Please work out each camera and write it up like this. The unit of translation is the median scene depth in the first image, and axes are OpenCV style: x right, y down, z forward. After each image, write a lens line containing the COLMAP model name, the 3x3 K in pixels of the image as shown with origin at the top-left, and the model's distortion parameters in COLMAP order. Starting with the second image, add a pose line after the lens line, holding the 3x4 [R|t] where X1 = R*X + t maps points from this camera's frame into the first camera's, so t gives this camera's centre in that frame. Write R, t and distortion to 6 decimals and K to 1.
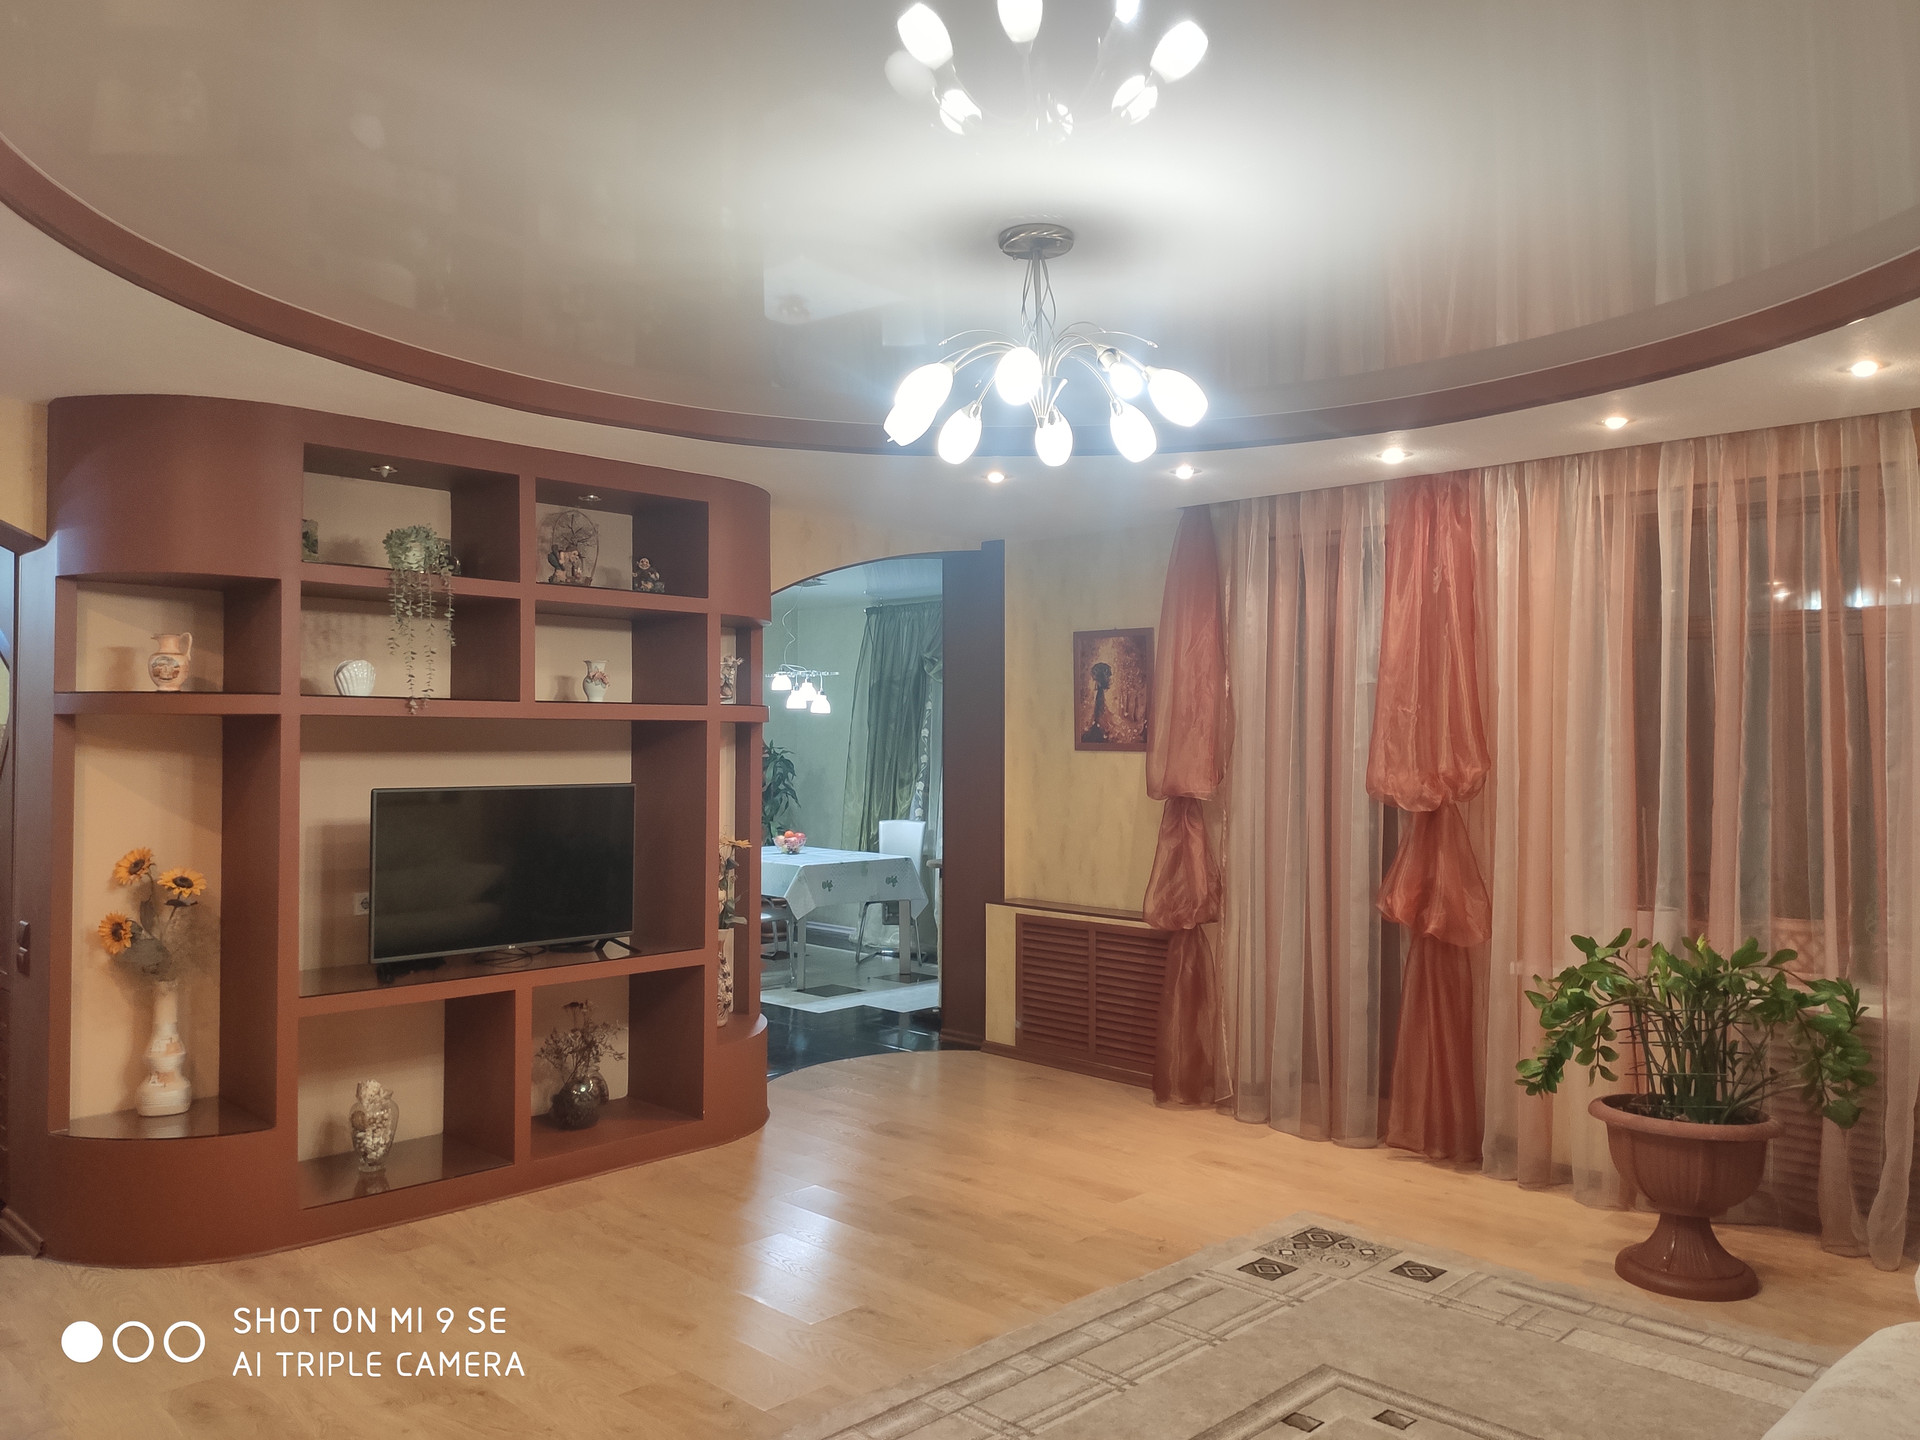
lens RADIAL K [[1445.3, 0, 960.0], [0, 1445.3, 720.0], [0, 0, 1]] dist [0.088941, -0.144145]
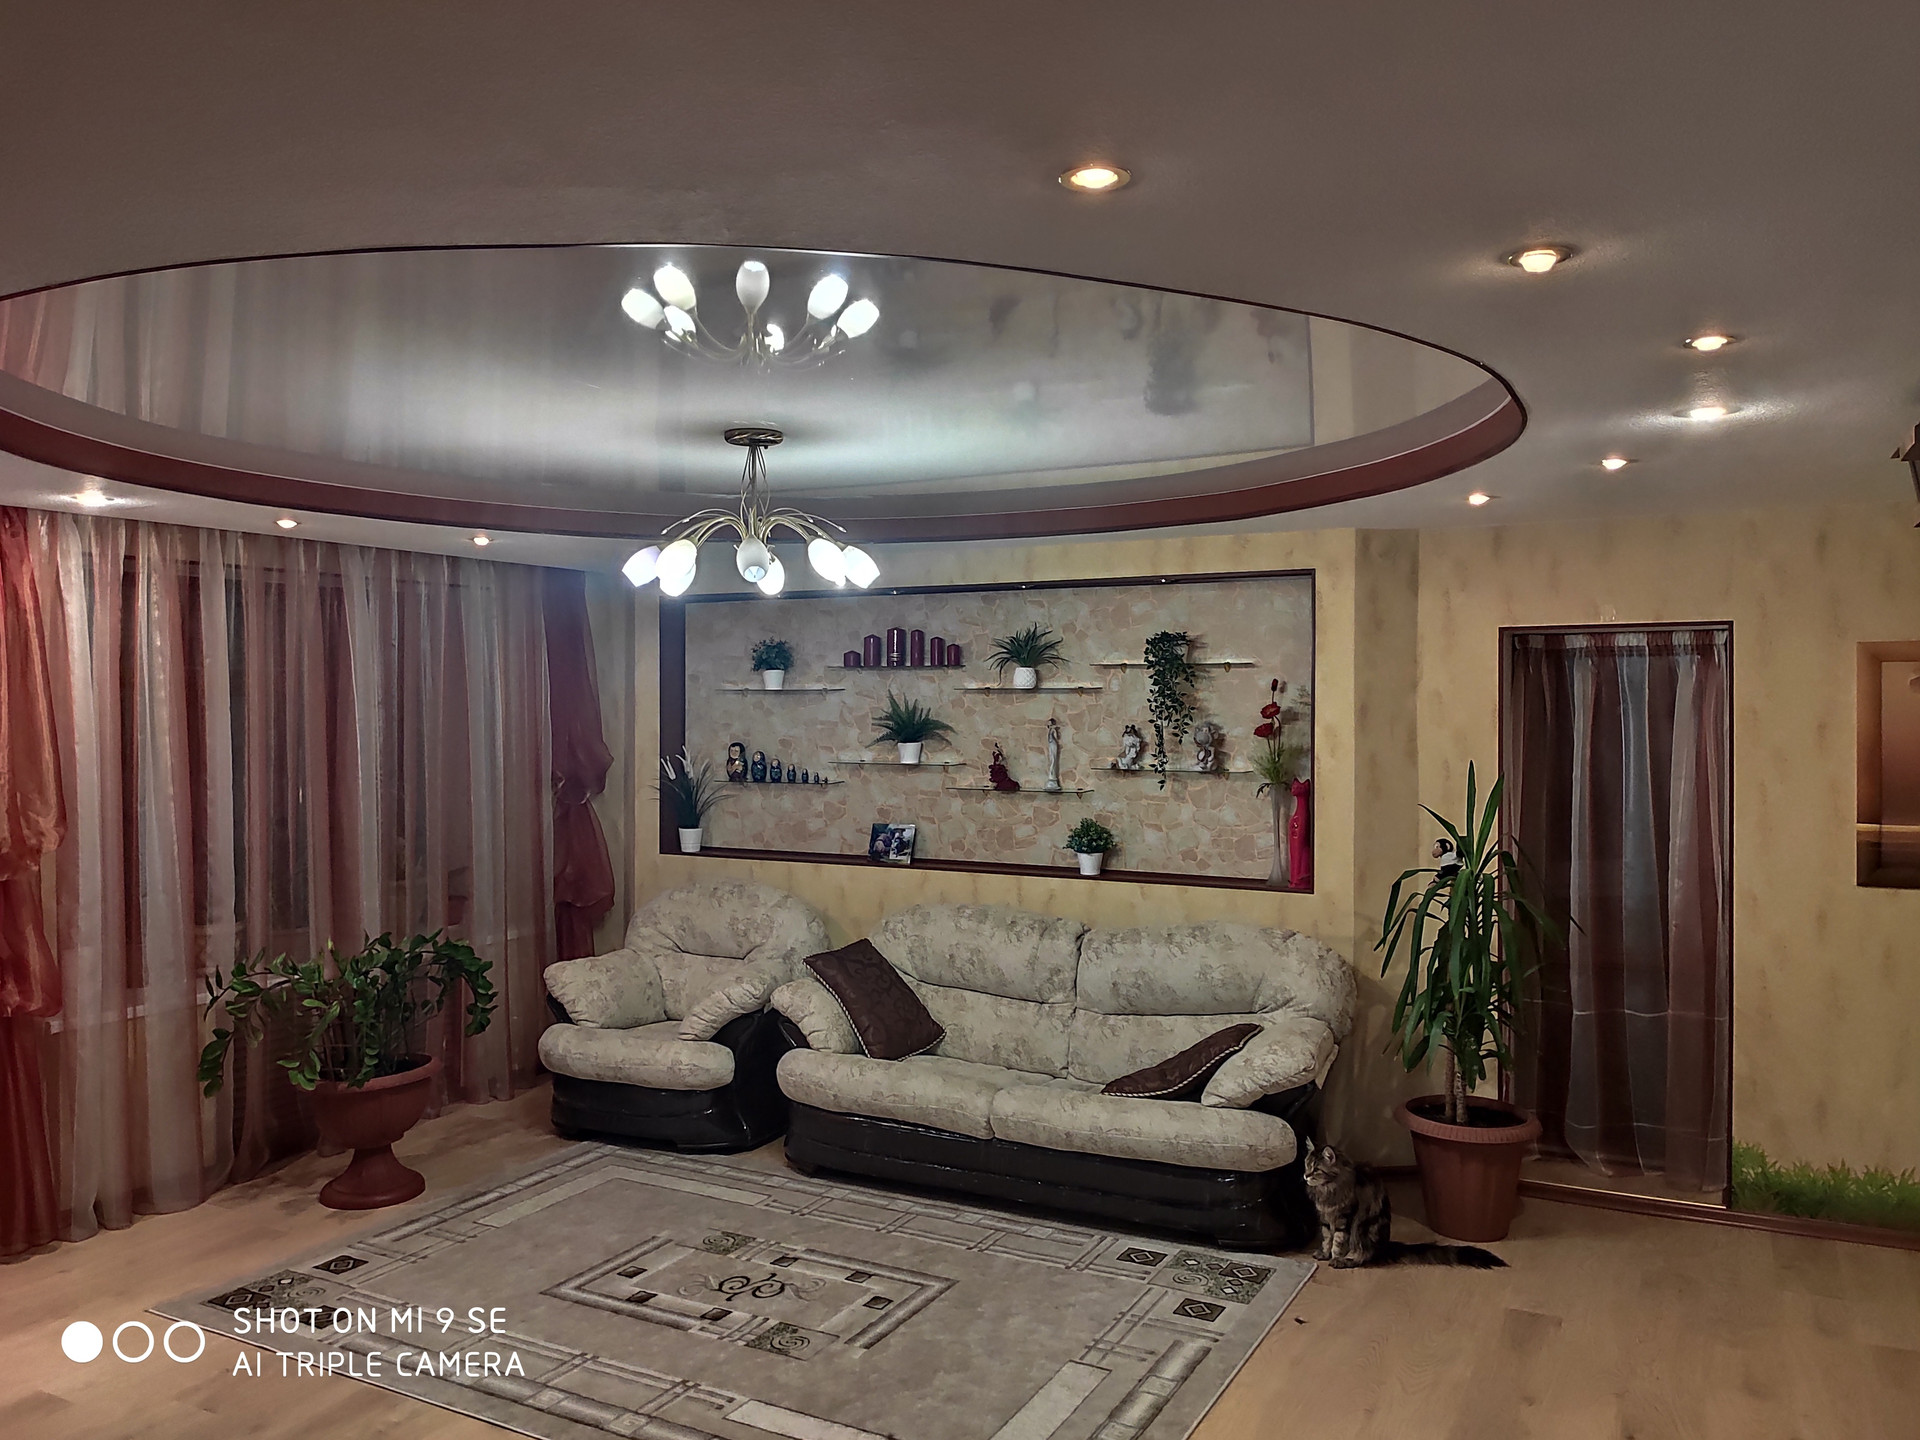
lens RADIAL K [[1445.3, 0, 960.0], [0, 1445.3, 720.0], [0, 0, 1]] dist [0.088941, -0.144145]
pose [[-0.263934, -0.023859, 0.964246, -0.701563], [-0.008448, 0.999713, 0.022424, -0.061952], [-0.964504, -0.002227, -0.264060, 0.641818]]
